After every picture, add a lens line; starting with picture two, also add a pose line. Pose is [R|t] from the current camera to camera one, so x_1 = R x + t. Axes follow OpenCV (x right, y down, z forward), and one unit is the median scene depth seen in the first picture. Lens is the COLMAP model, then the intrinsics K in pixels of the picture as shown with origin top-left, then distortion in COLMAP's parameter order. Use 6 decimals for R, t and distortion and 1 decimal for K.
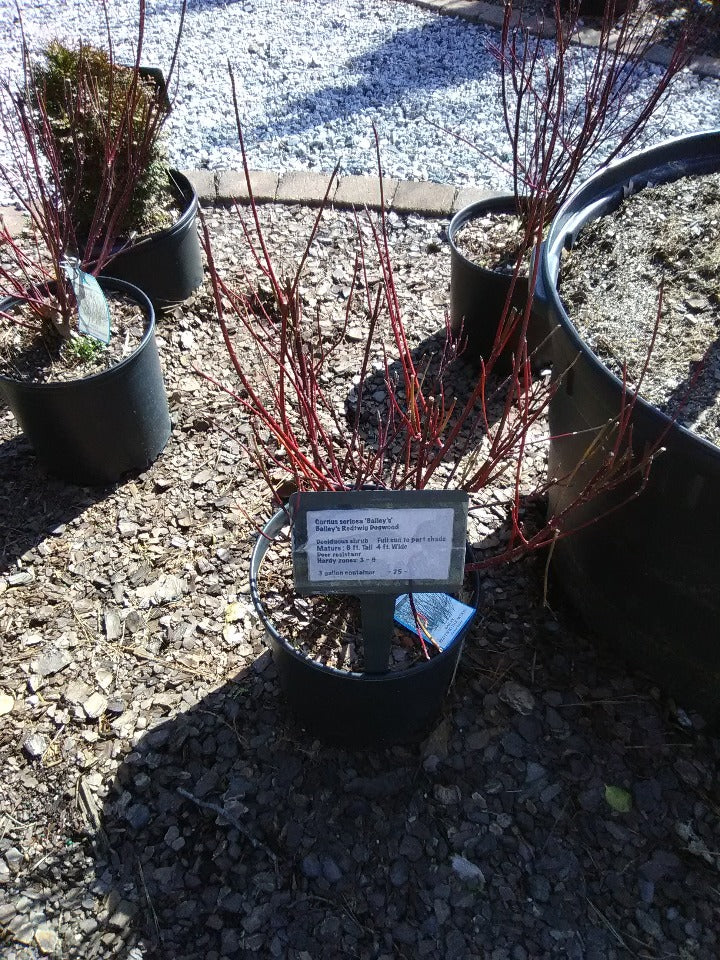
lens RADIAL K [[816.7, 0, 359.8], [0, 816.7, 482.5], [0, 0, 1]] dist [0.013226, -0.045584]
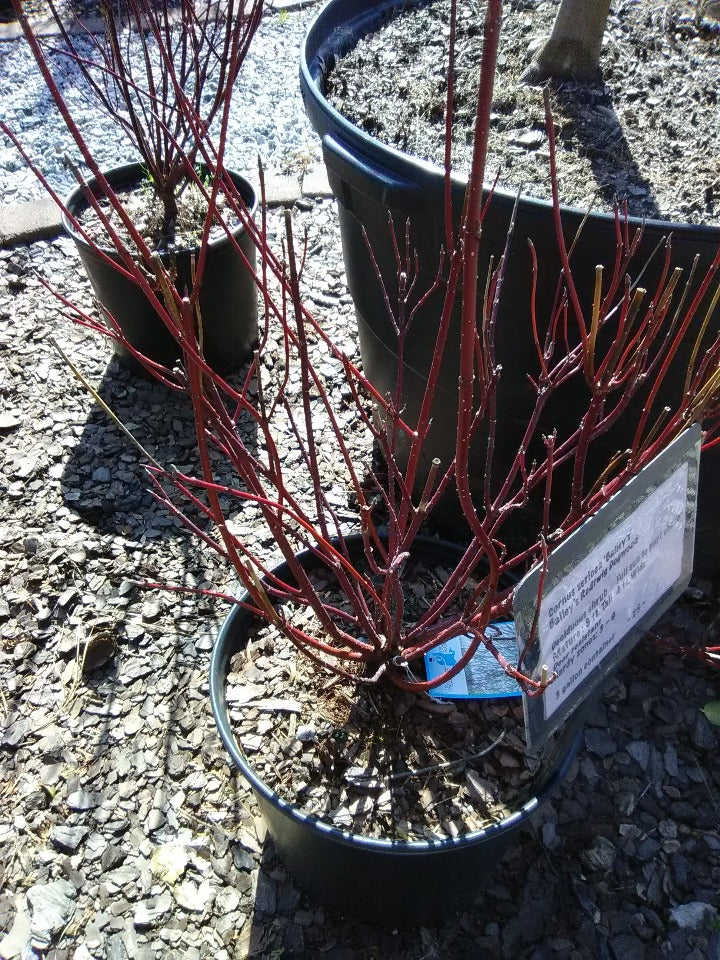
lens RADIAL K [[816.7, 0, 358.2], [0, 816.7, 475.2], [0, 0, 1]] dist [0.013226, -0.045584]
pose [[0.725440, -0.490613, 0.482739, -0.196109], [0.509459, 0.854346, 0.102687, -0.079285], [-0.462805, 0.171443, 0.869723, 0.332821]]
